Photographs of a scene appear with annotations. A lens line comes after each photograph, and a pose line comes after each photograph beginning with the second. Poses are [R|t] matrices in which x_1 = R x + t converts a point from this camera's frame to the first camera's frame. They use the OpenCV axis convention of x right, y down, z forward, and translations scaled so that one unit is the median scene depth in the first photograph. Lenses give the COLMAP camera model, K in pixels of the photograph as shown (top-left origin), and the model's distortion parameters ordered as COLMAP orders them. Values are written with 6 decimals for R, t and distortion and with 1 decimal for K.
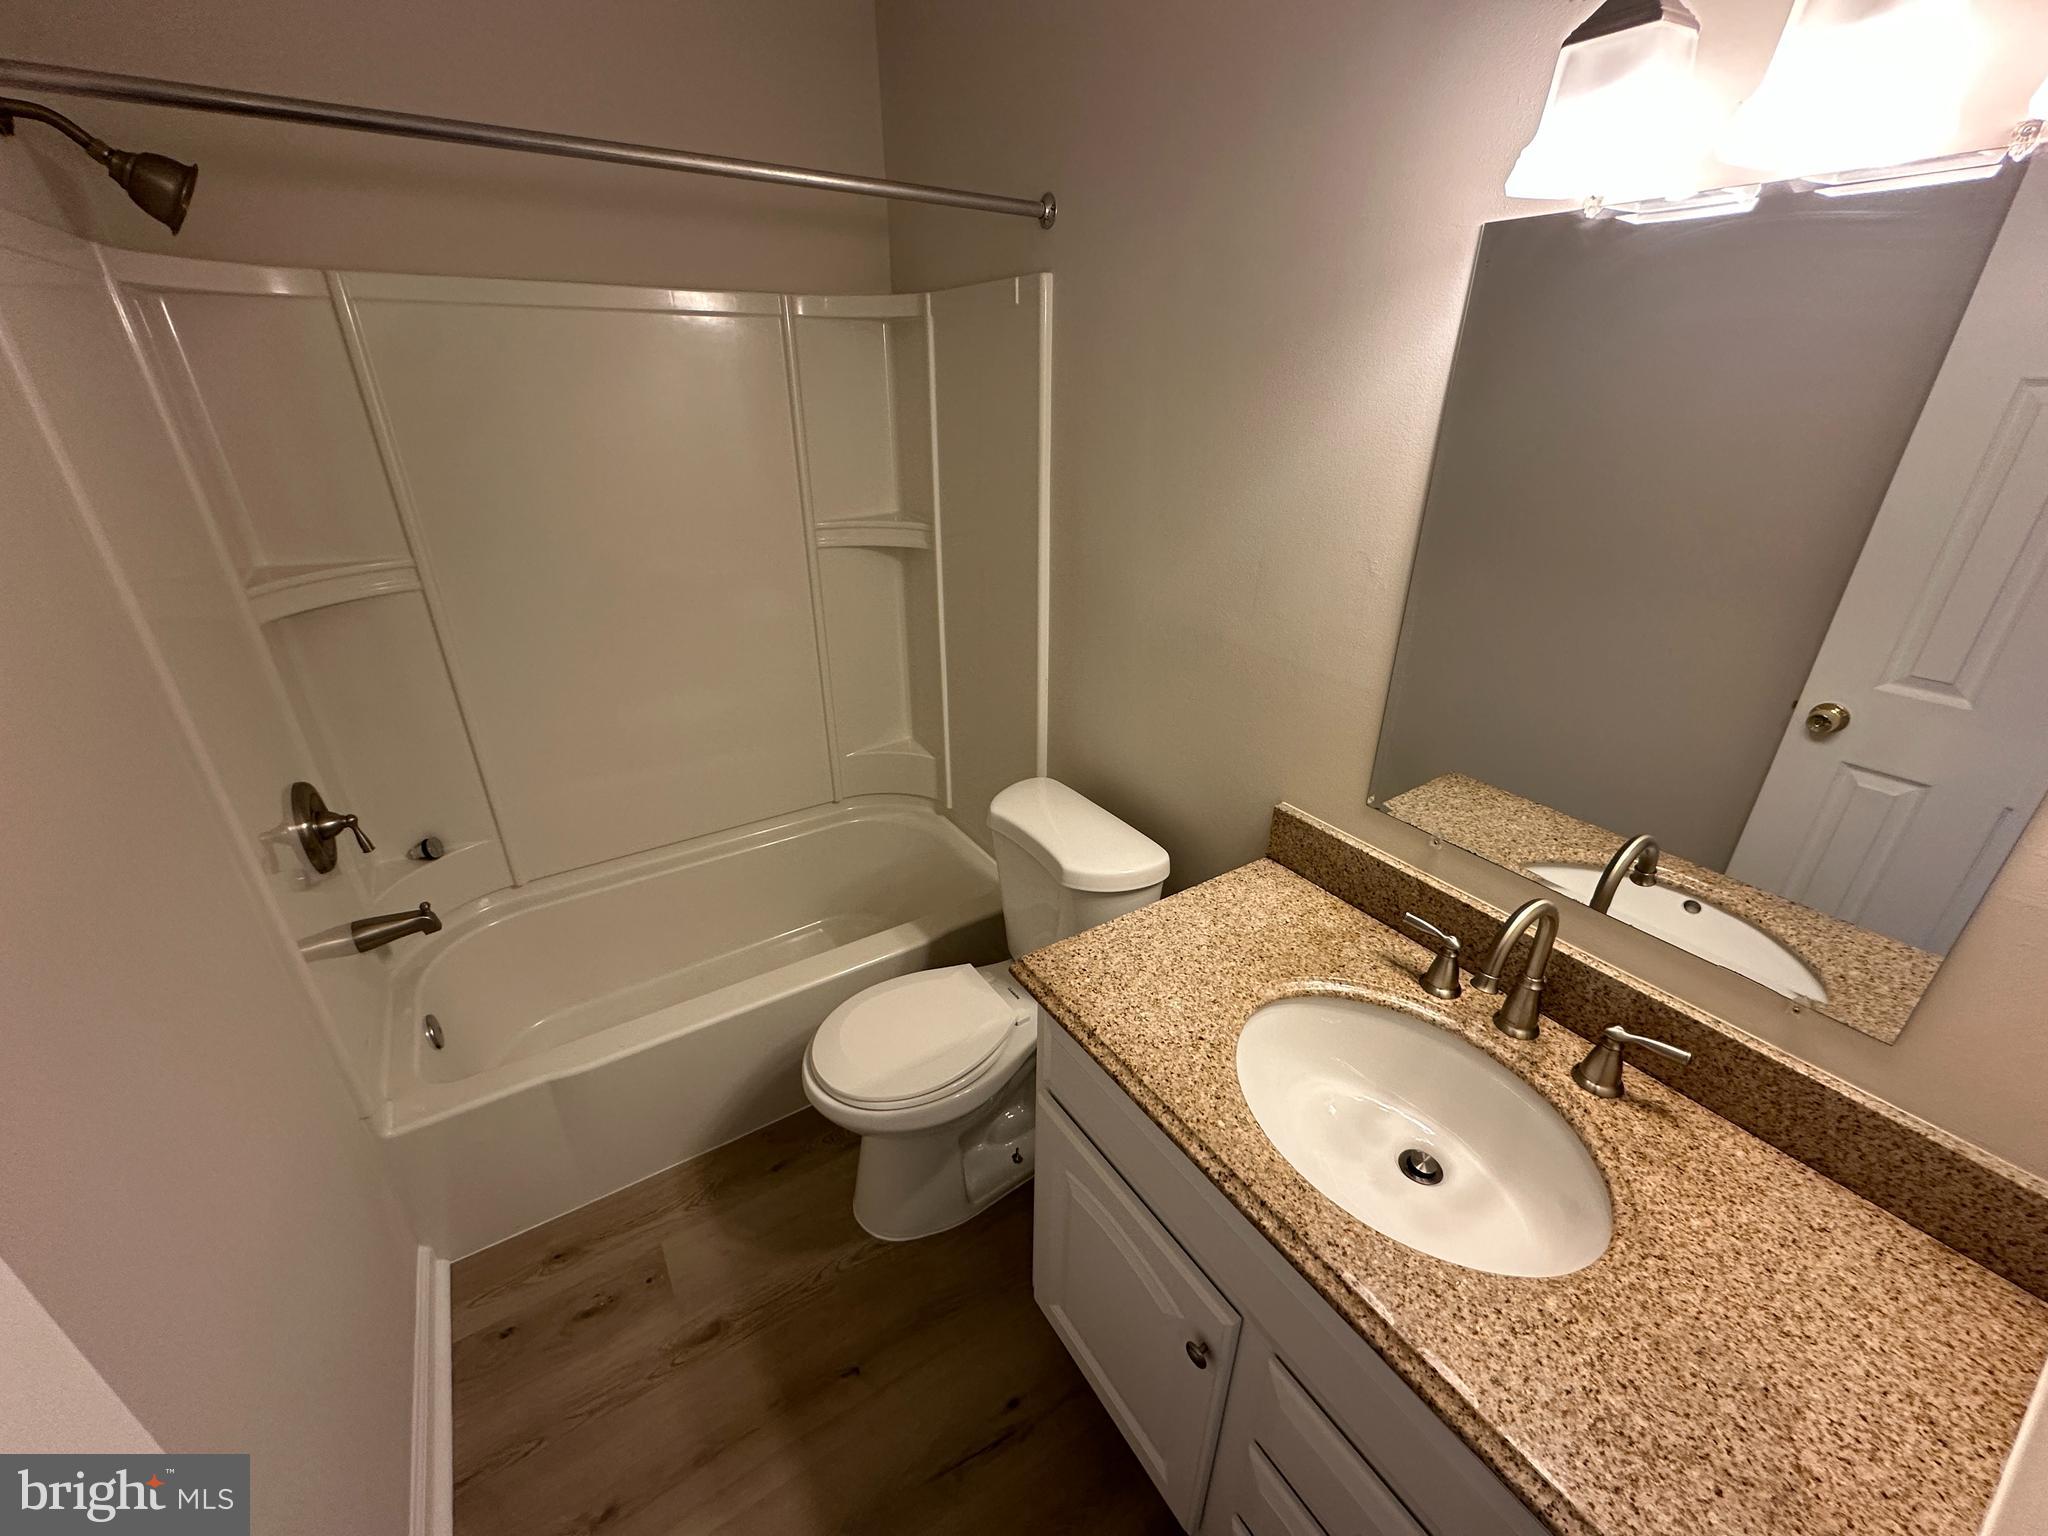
lens RADIAL K [[817.1, 0, 1024.6], [0, 817.1, 763.4], [0, 0, 1]] dist [-0.001269, -0.000754]
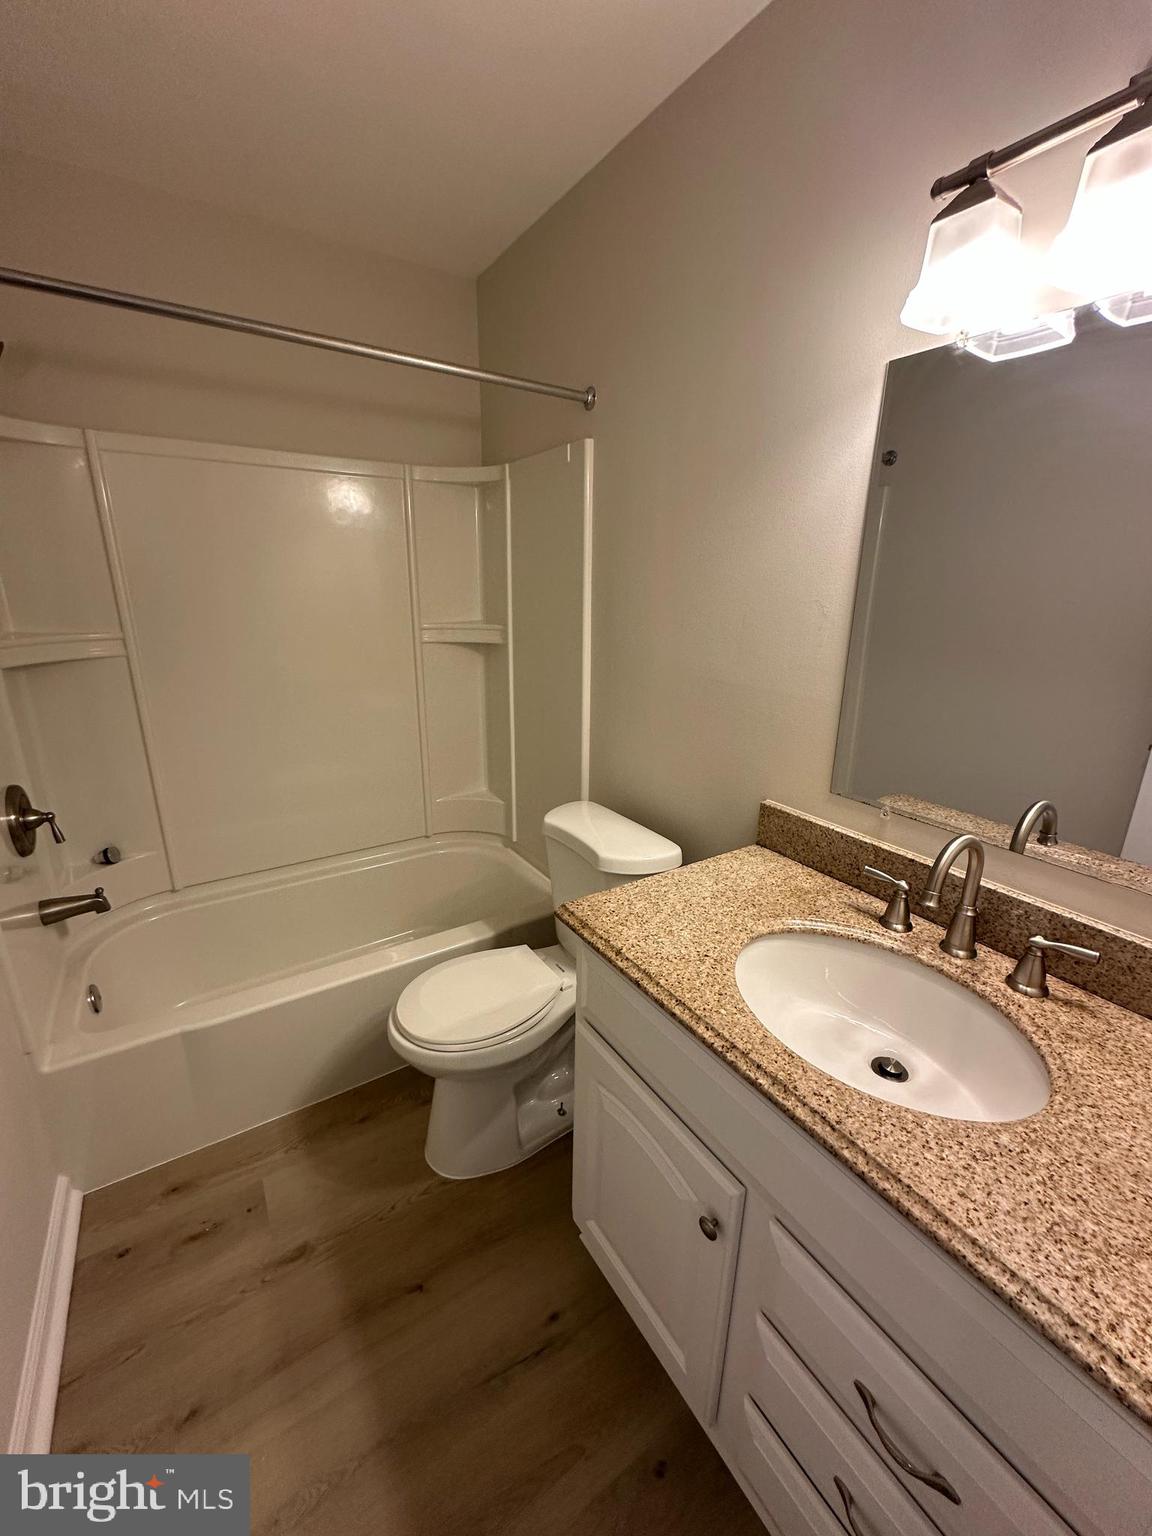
lens RADIAL K [[611.8, 0, 579.5], [0, 611.8, 766.0], [0, 0, 1]] dist [-0.001155, -0.000158]
pose [[0.999952, 0.008785, 0.004303, 0.015721], [-0.008050, 0.988915, -0.148262, 0.186403], [-0.005558, 0.148220, 0.988939, 0.035261]]
